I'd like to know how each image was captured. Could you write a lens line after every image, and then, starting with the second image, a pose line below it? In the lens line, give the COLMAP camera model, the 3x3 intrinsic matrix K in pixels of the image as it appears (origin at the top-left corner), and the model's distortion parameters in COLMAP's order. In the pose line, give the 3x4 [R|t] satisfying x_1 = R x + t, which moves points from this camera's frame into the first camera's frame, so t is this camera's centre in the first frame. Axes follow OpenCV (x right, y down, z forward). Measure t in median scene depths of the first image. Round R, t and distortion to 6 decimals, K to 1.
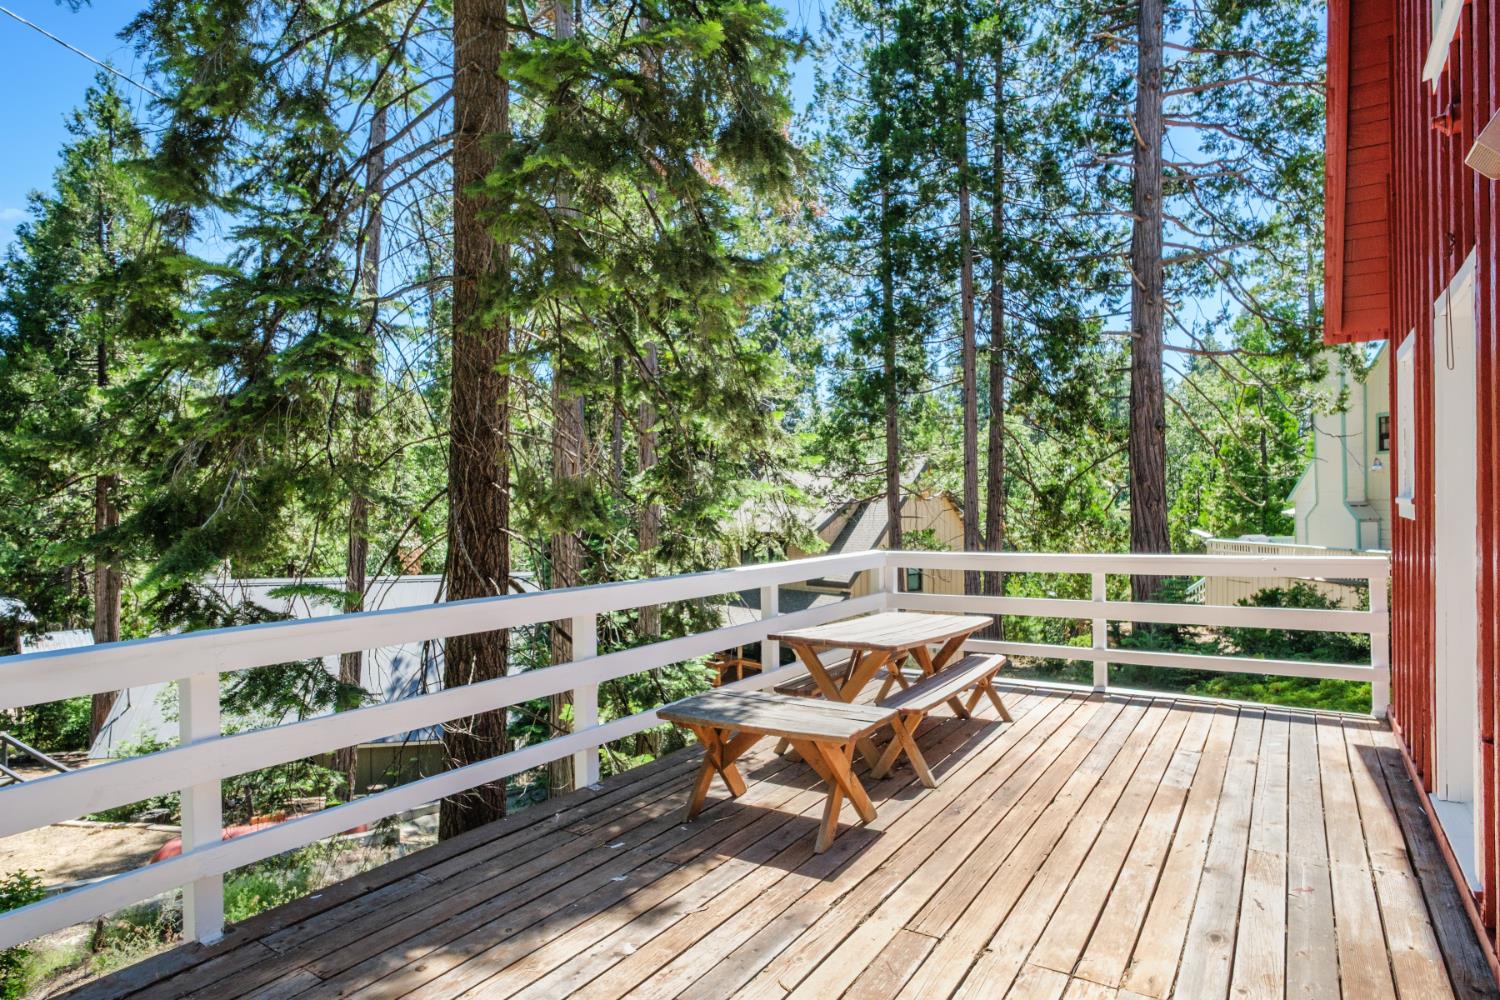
lens RADIAL K [[920.4, 0, 750.0], [0, 920.4, 500.0], [0, 0, 1]] dist [-0.005391, -0.001864]
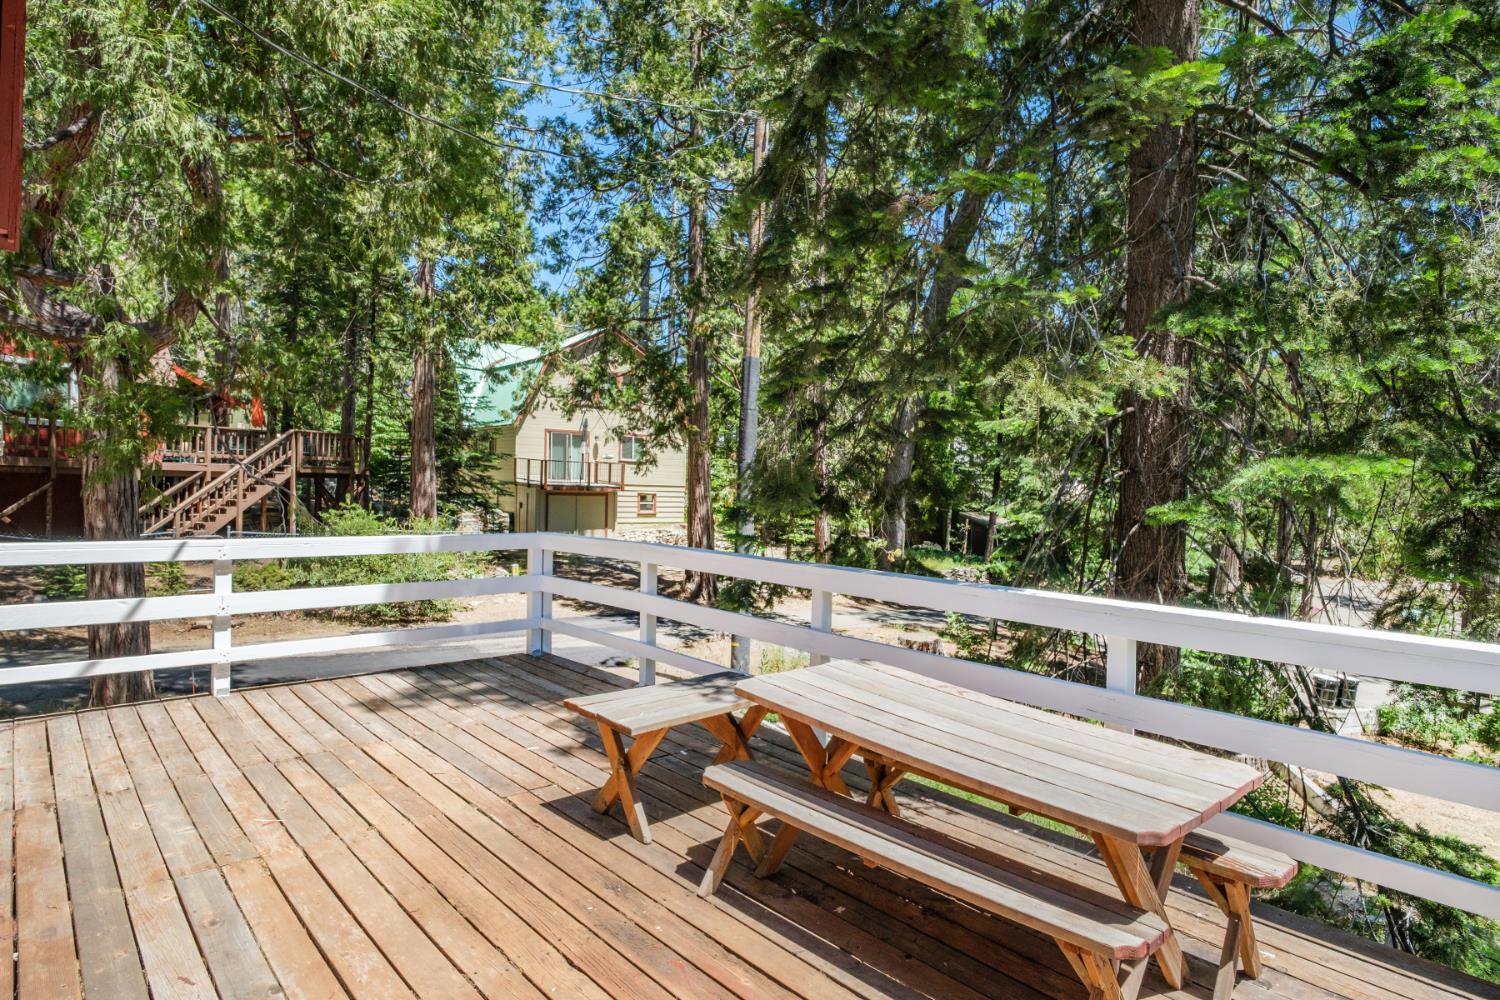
lens RADIAL K [[802.7, 0, 736.4], [0, 802.7, 479.3], [0, 0, 1]] dist [-0.000932, 0.000620]
pose [[-0.305738, -0.004683, -0.952104, 1.226908], [-0.012177, 0.999925, -0.001008, -0.014145], [0.952038, 0.011286, -0.305772, 1.894075]]
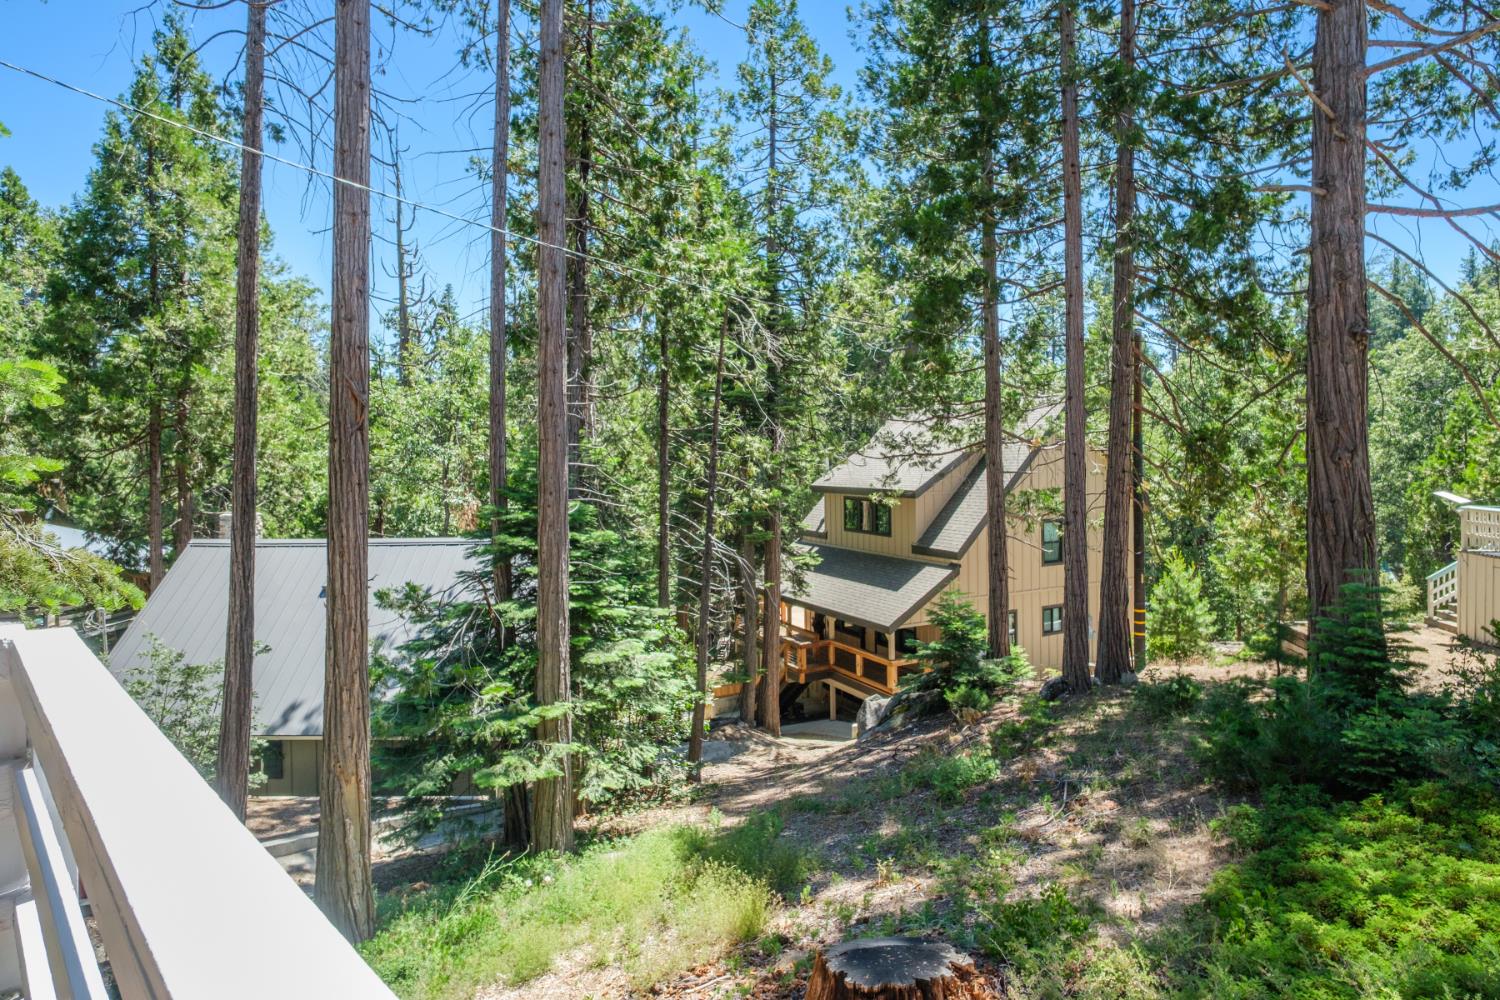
lens RADIAL K [[903.0, 0, 755.5], [0, 903.0, 458.0], [0, 0, 1]] dist [0.004499, 0.002668]
pose [[0.974580, -0.001229, -0.224036, 0.115239], [0.003611, 0.999941, 0.010220, -0.001644], [0.224010, -0.010769, 0.974527, 0.190895]]
